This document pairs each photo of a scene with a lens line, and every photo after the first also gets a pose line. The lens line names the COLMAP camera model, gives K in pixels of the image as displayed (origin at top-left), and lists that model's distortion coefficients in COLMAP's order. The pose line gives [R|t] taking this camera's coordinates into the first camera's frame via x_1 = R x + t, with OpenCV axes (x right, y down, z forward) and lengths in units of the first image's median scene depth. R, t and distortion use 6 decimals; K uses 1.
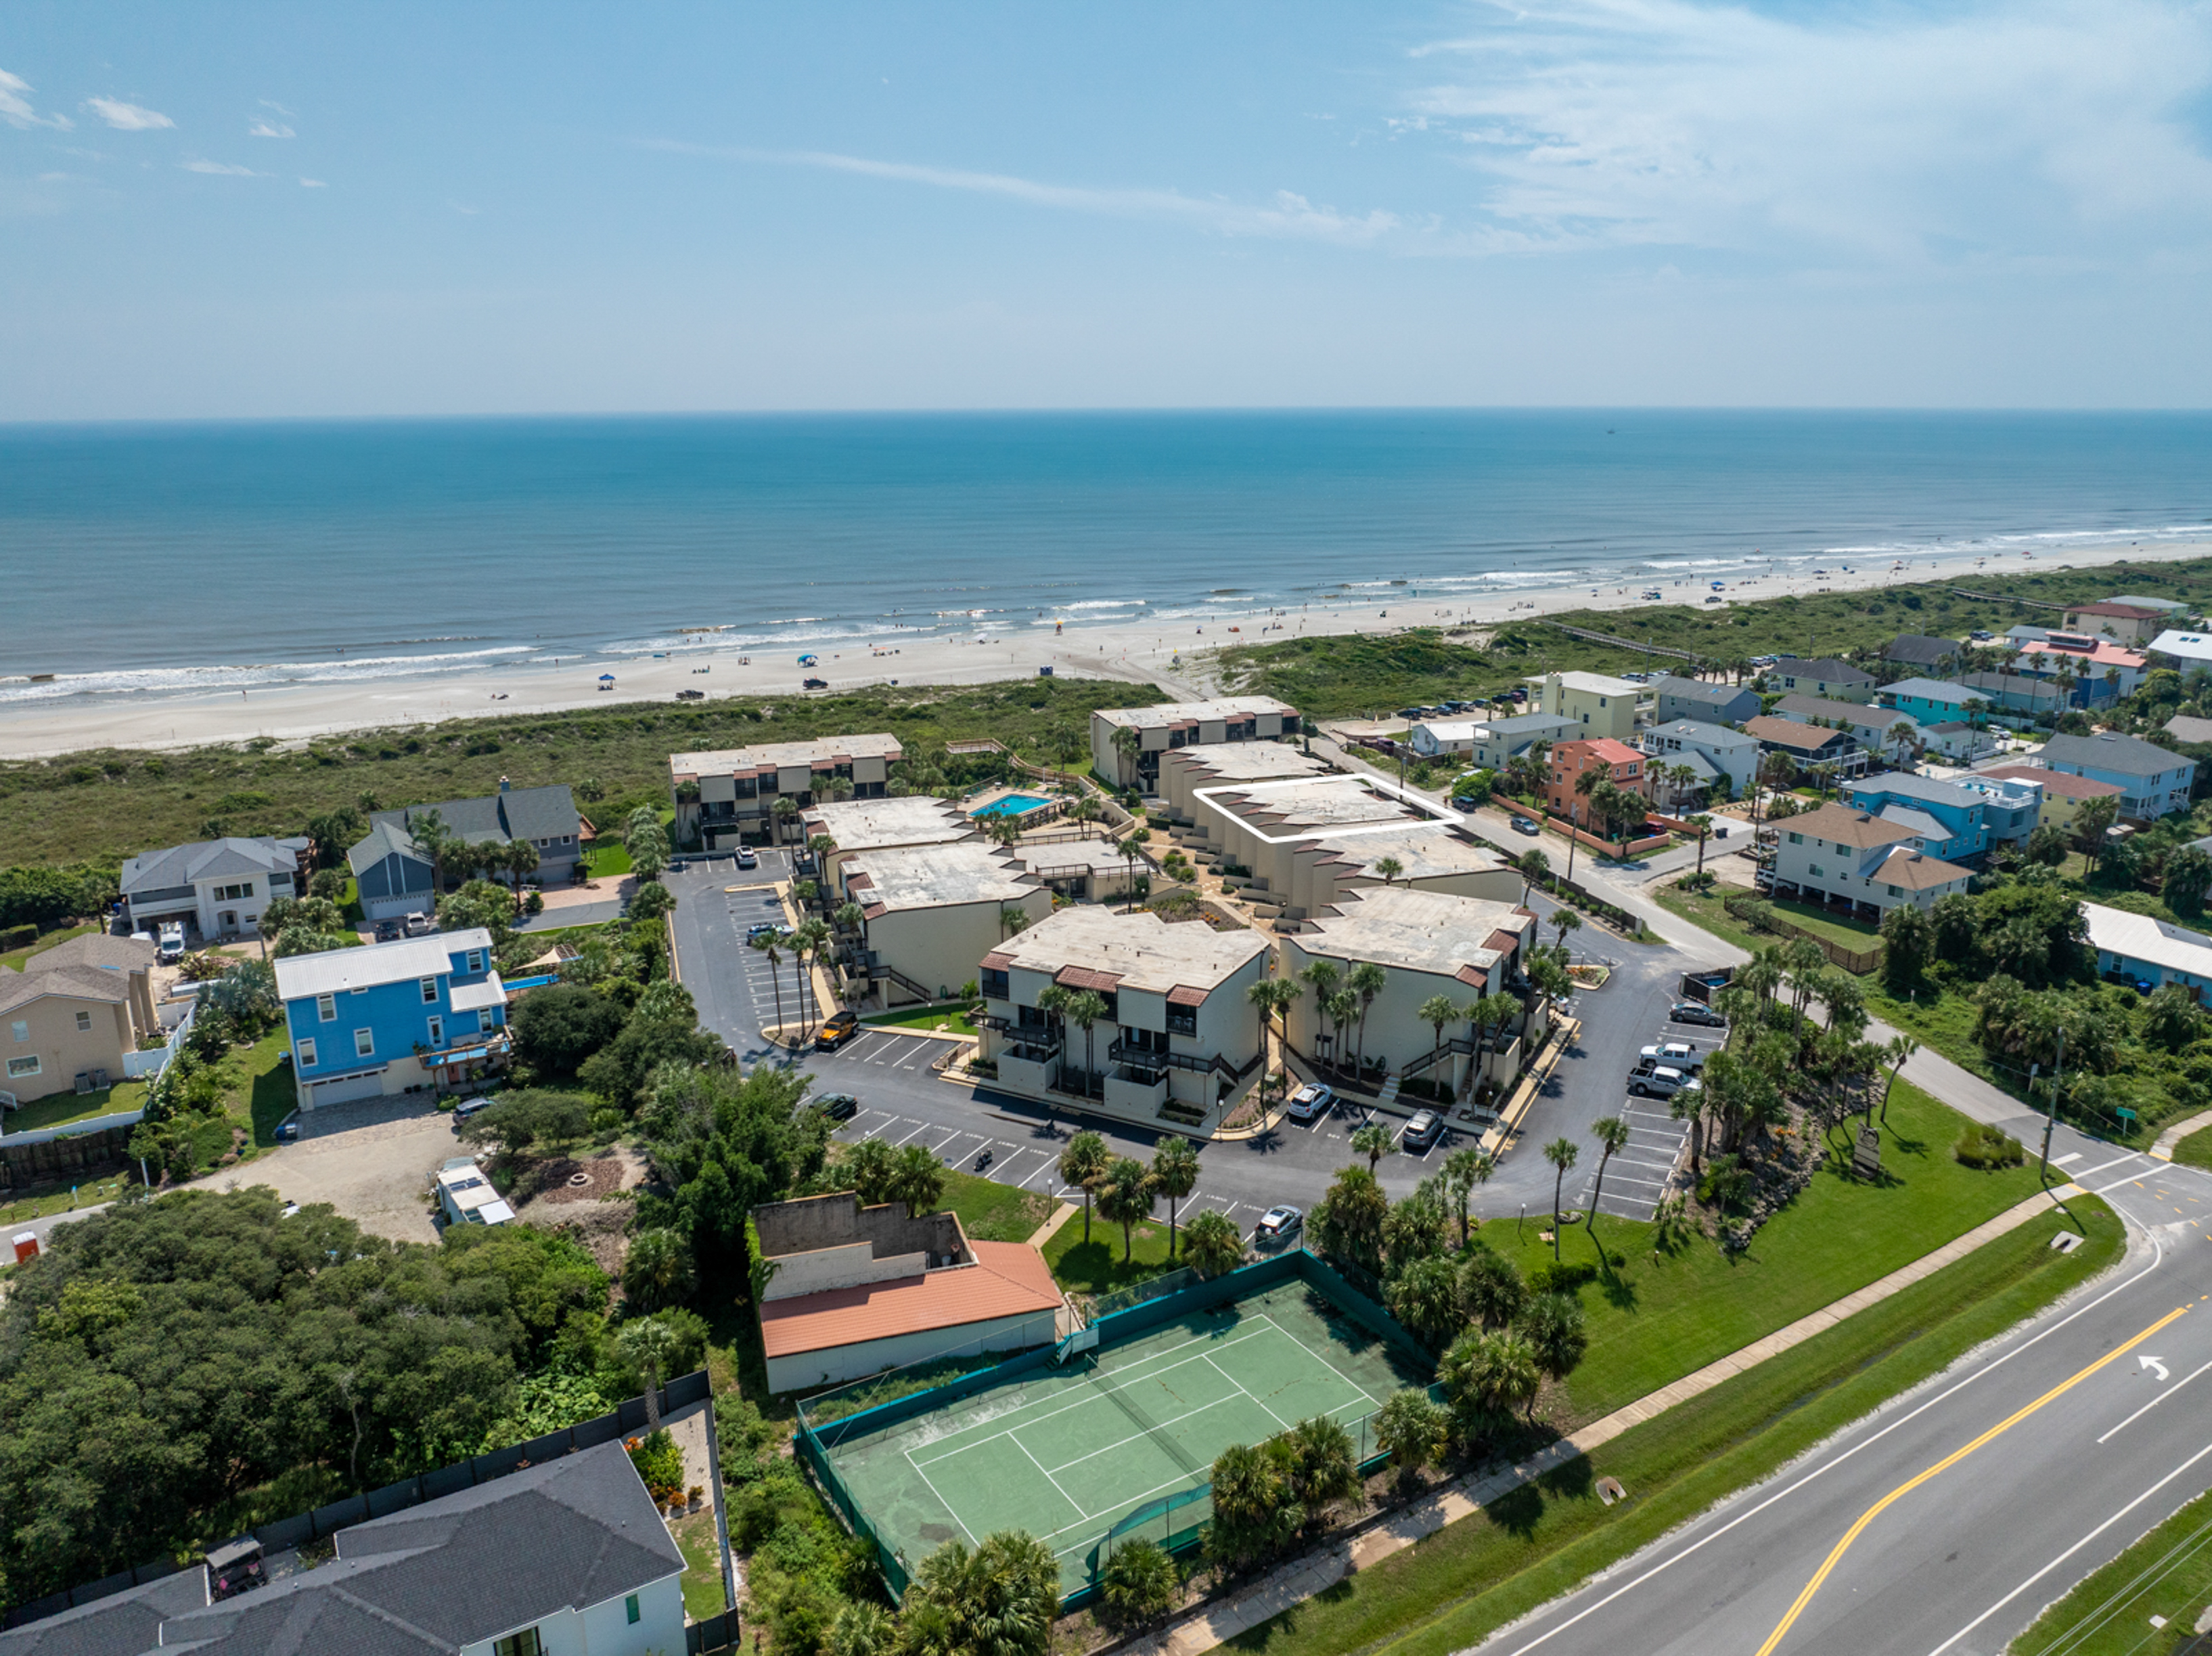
lens RADIAL K [[1586.6, 0, 1110.0], [0, 1586.6, 736.8], [0, 0, 1]] dist [-0.035797, 0.004398]
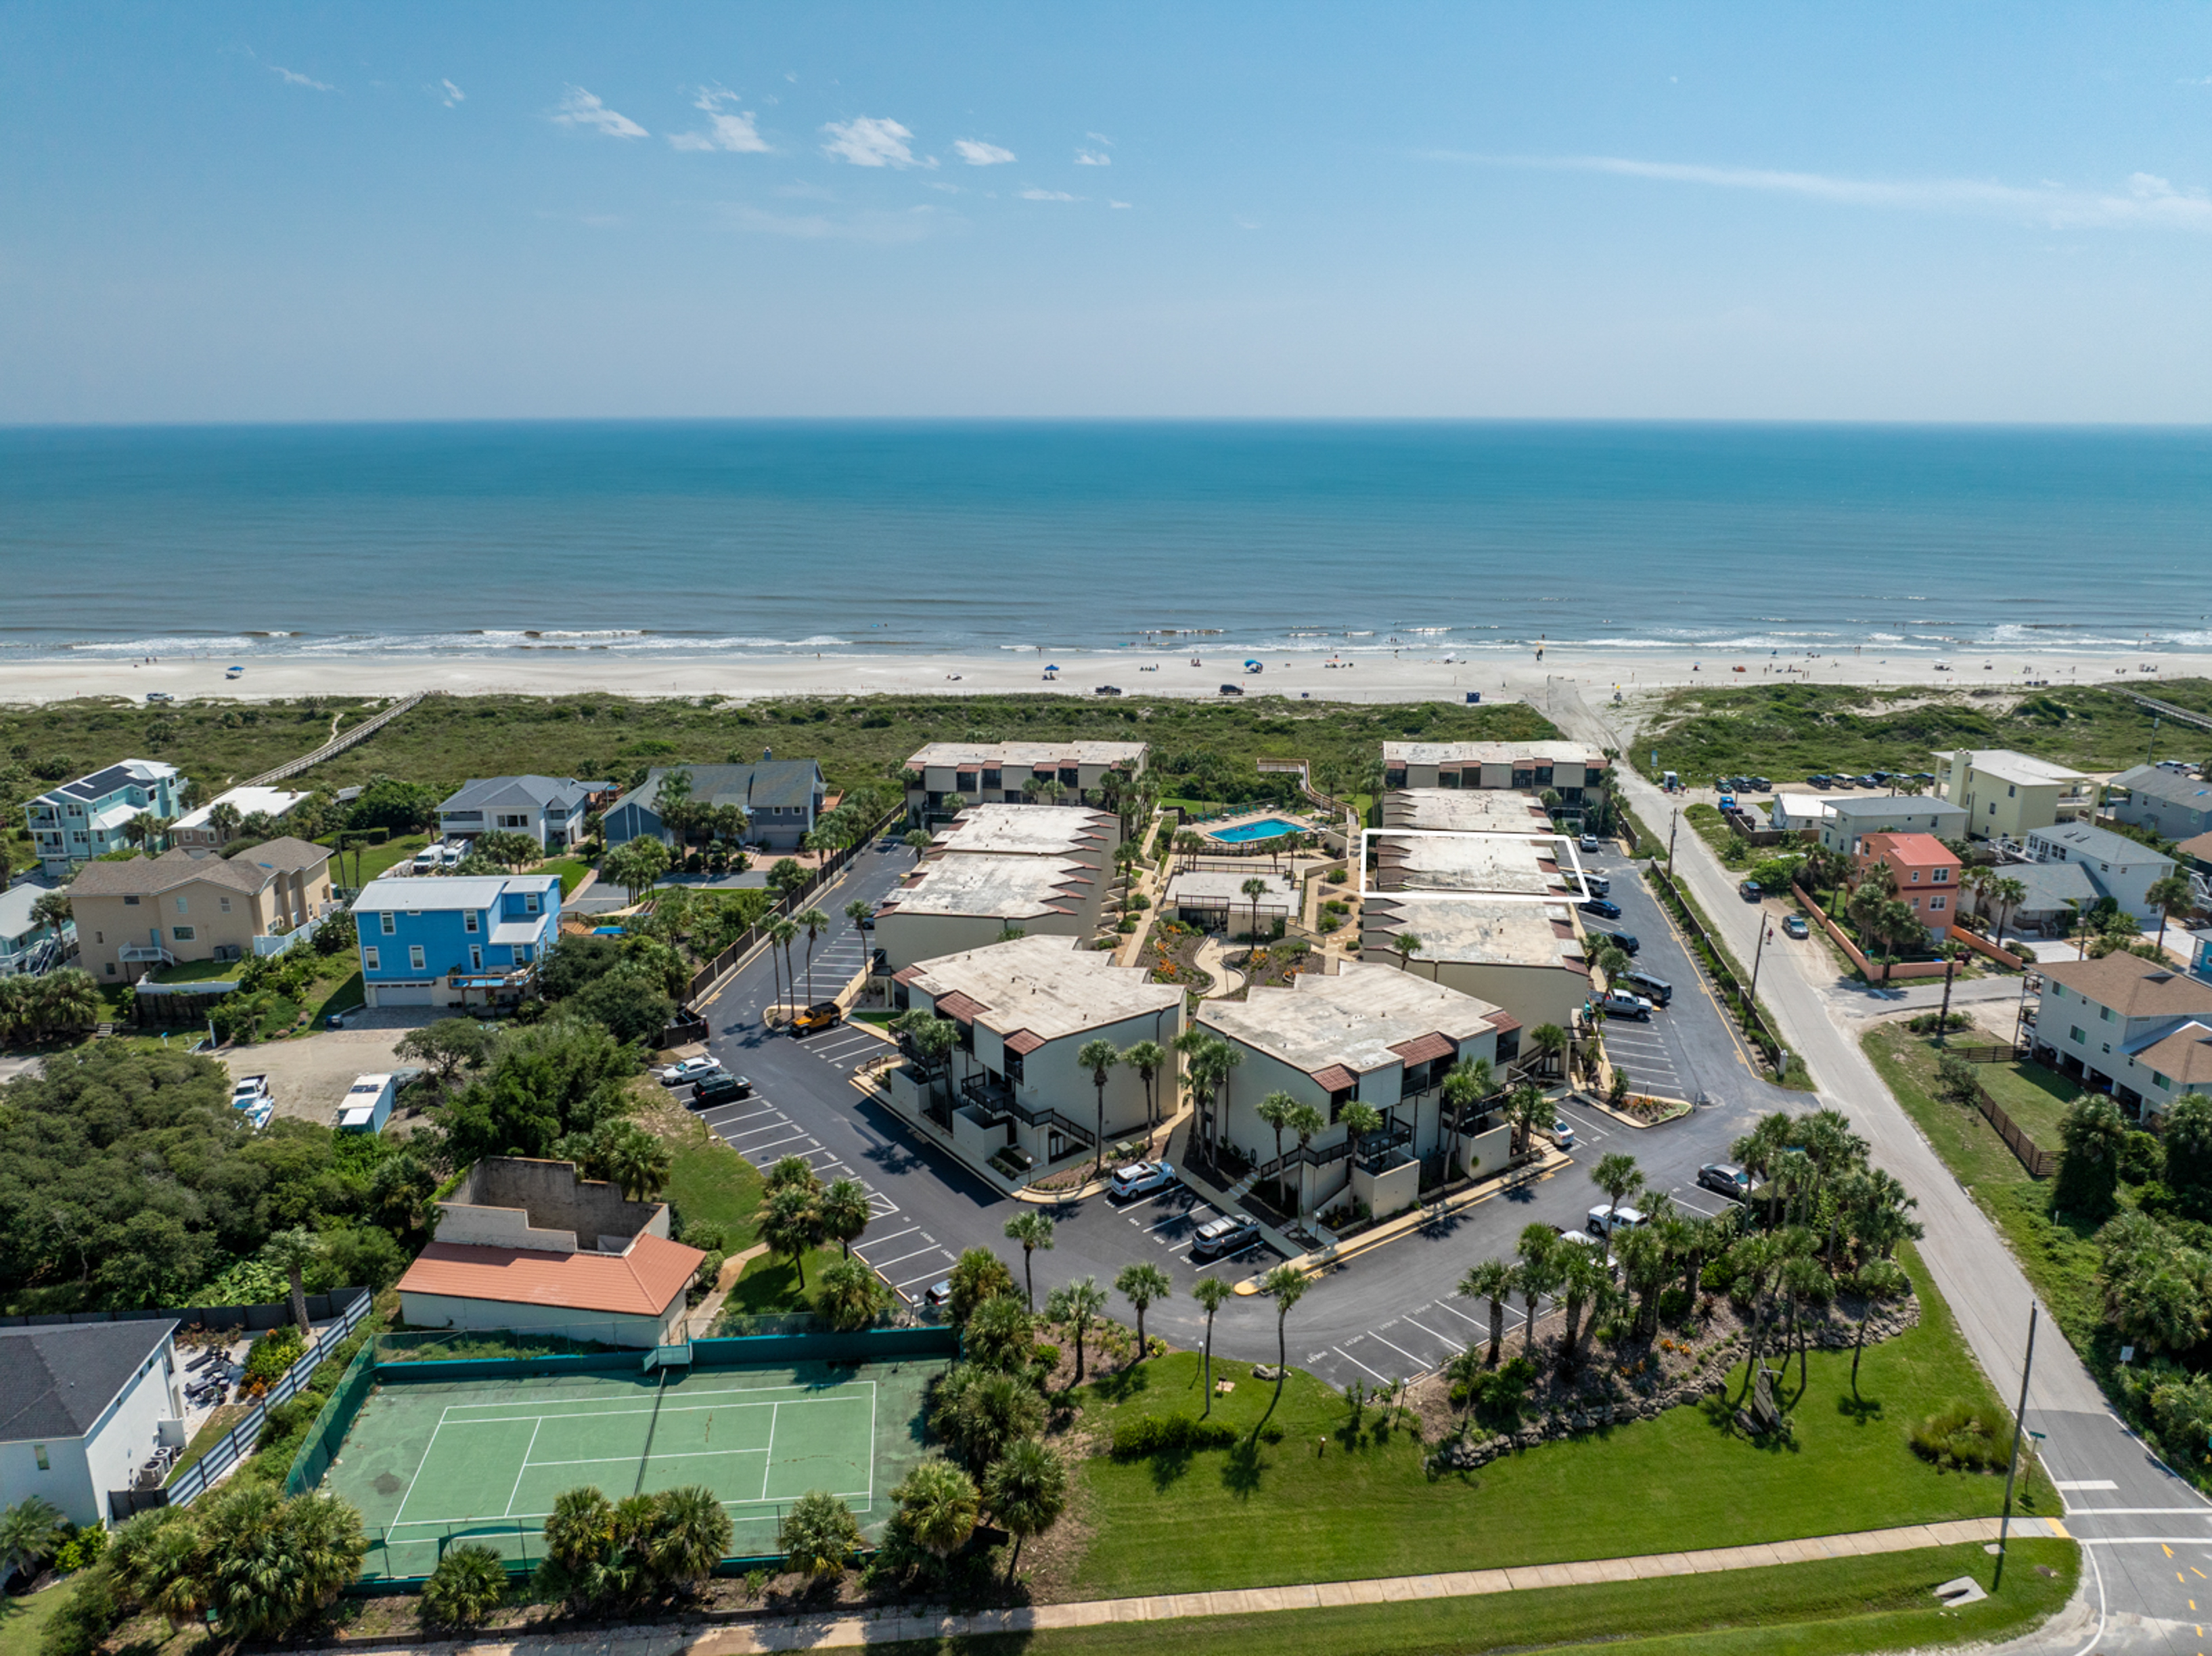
lens RADIAL K [[1586.6, 0, 1110.0], [0, 1586.6, 736.8], [0, 0, 1]] dist [-0.035797, 0.004398]
pose [[0.901038, 0.094659, -0.423285, 0.443080], [-0.096279, 0.995199, 0.017610, -0.036371], [0.422919, 0.024886, 0.905826, 0.148395]]
